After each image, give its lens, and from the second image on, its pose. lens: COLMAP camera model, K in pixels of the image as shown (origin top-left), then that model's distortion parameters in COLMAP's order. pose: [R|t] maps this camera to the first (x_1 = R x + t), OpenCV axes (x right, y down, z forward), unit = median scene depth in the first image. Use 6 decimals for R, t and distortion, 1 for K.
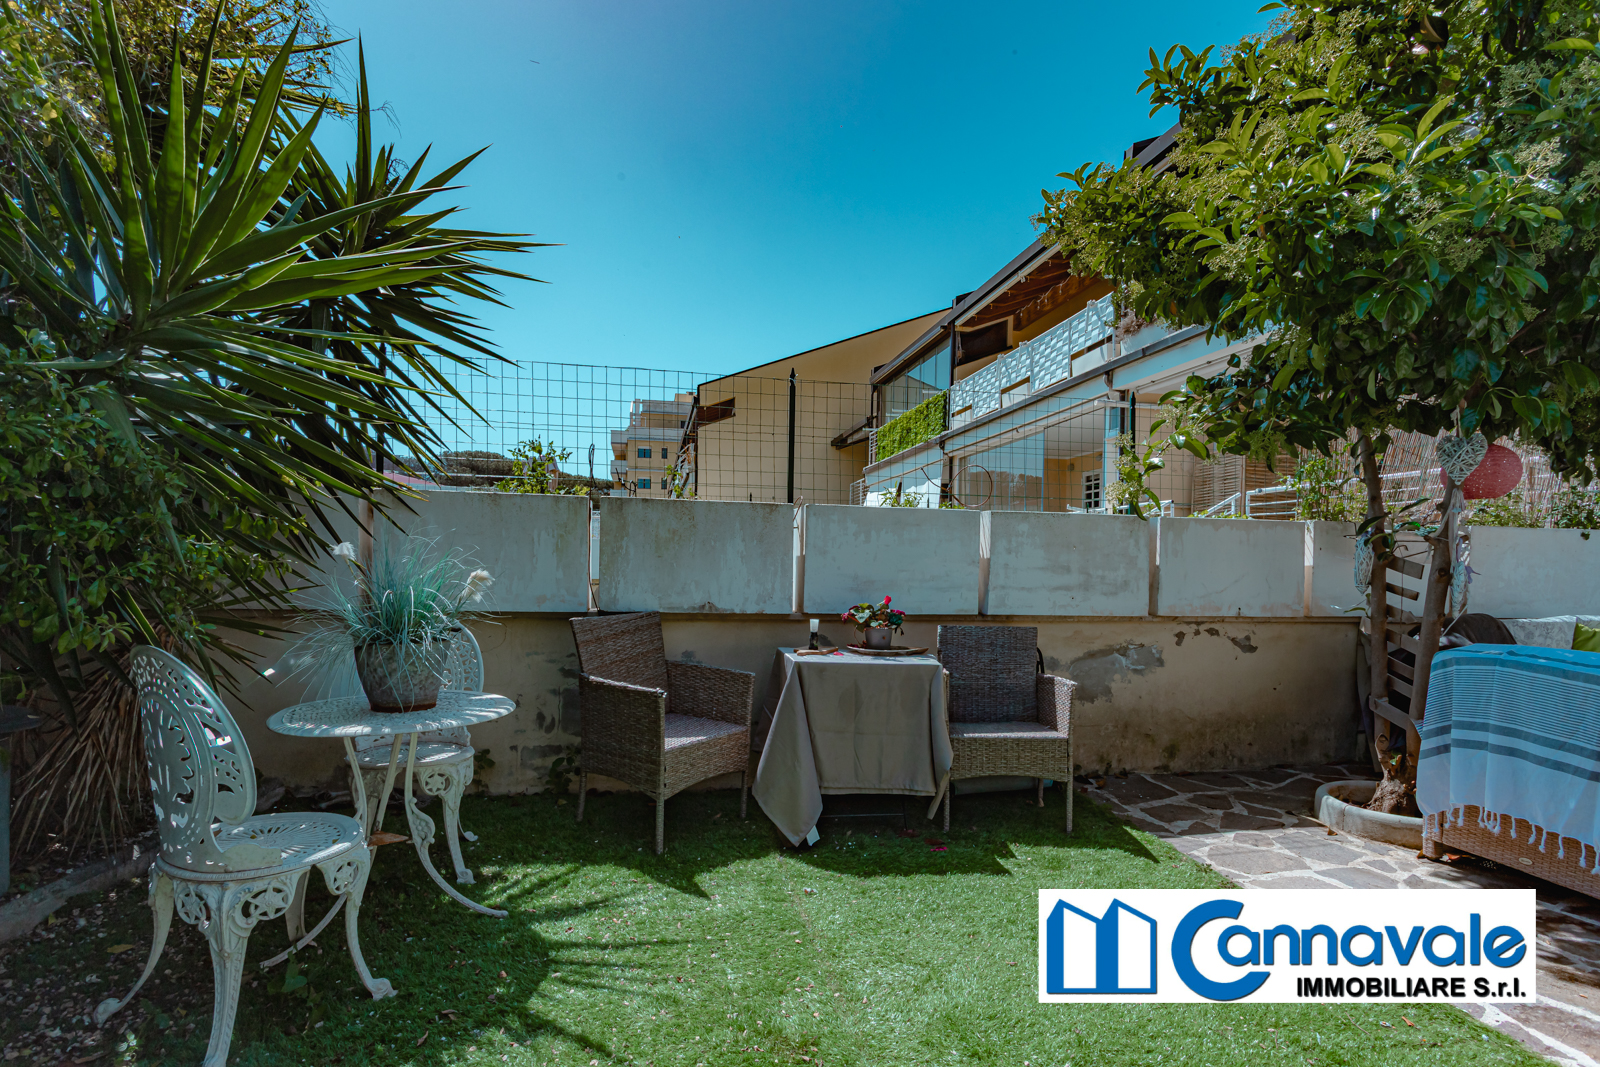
lens RADIAL K [[774.9, 0, 793.3], [0, 774.9, 575.6], [0, 0, 1]] dist [0.002702, 0.001126]
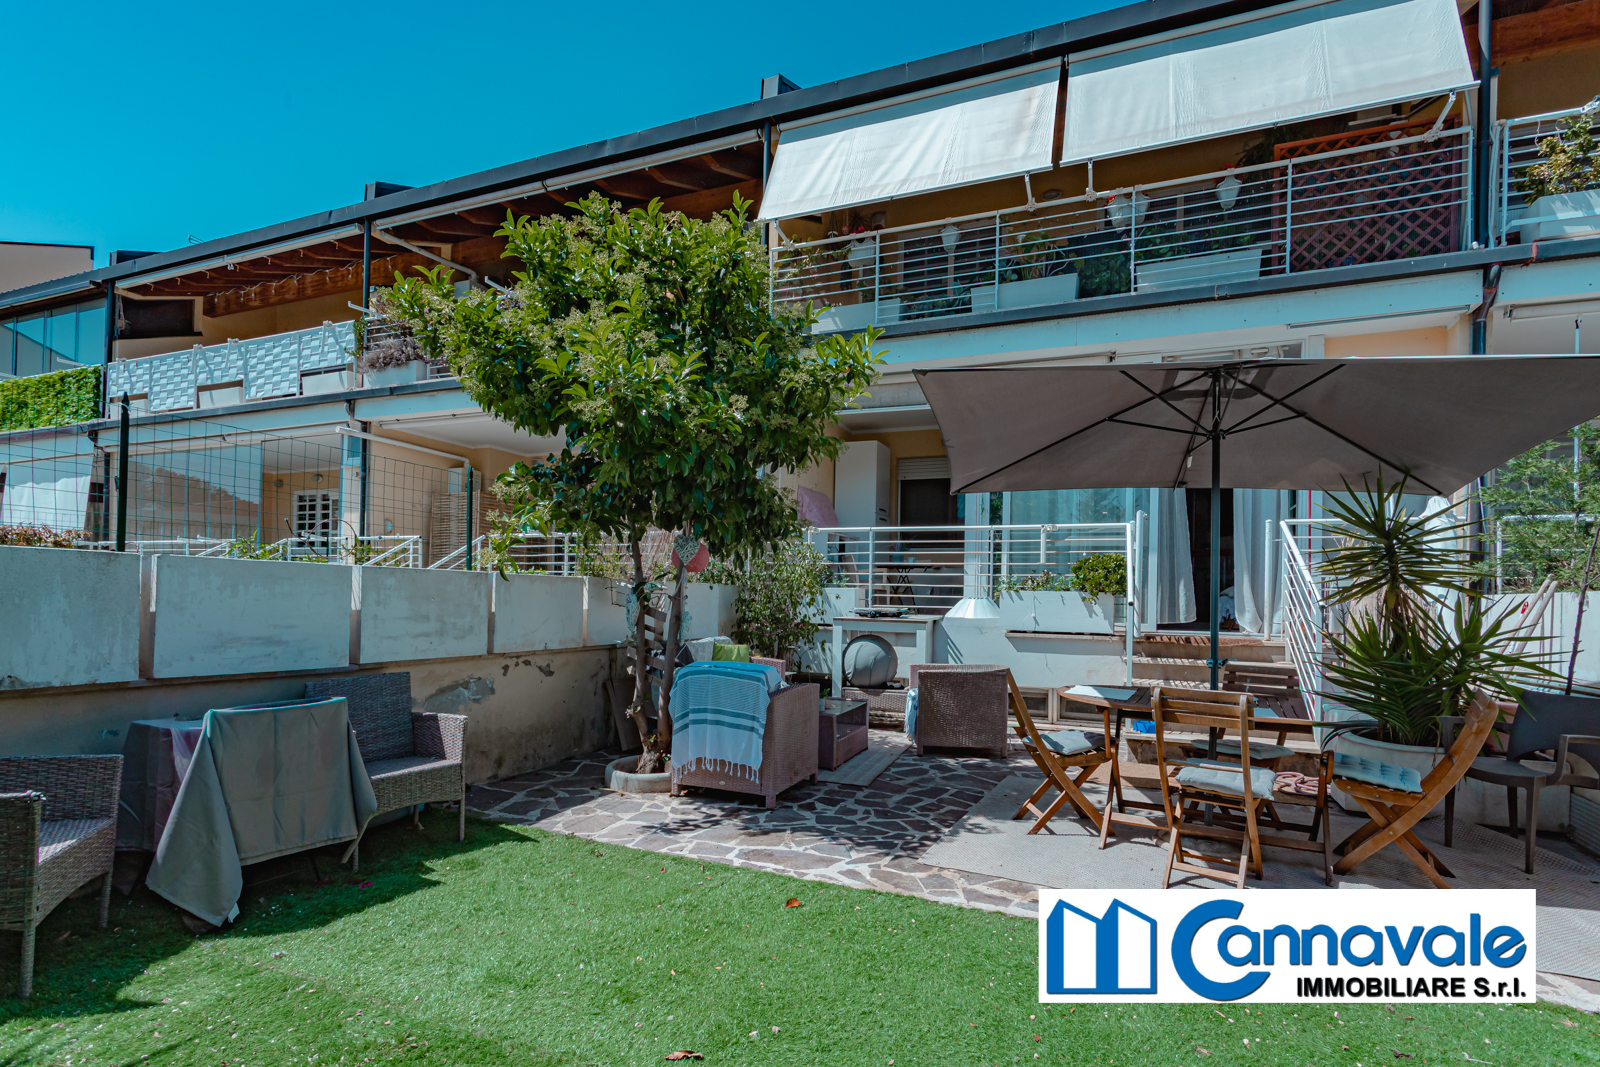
lens RADIAL K [[776.6, 0, 800.3], [0, 776.6, 596.9], [0, 0, 1]] dist [0.003778, 0.000081]
pose [[0.556366, -0.004135, 0.830927, -0.332452], [0.001215, 0.999991, 0.004163, -0.049949], [-0.830936, -0.001307, 0.556366, -0.103838]]
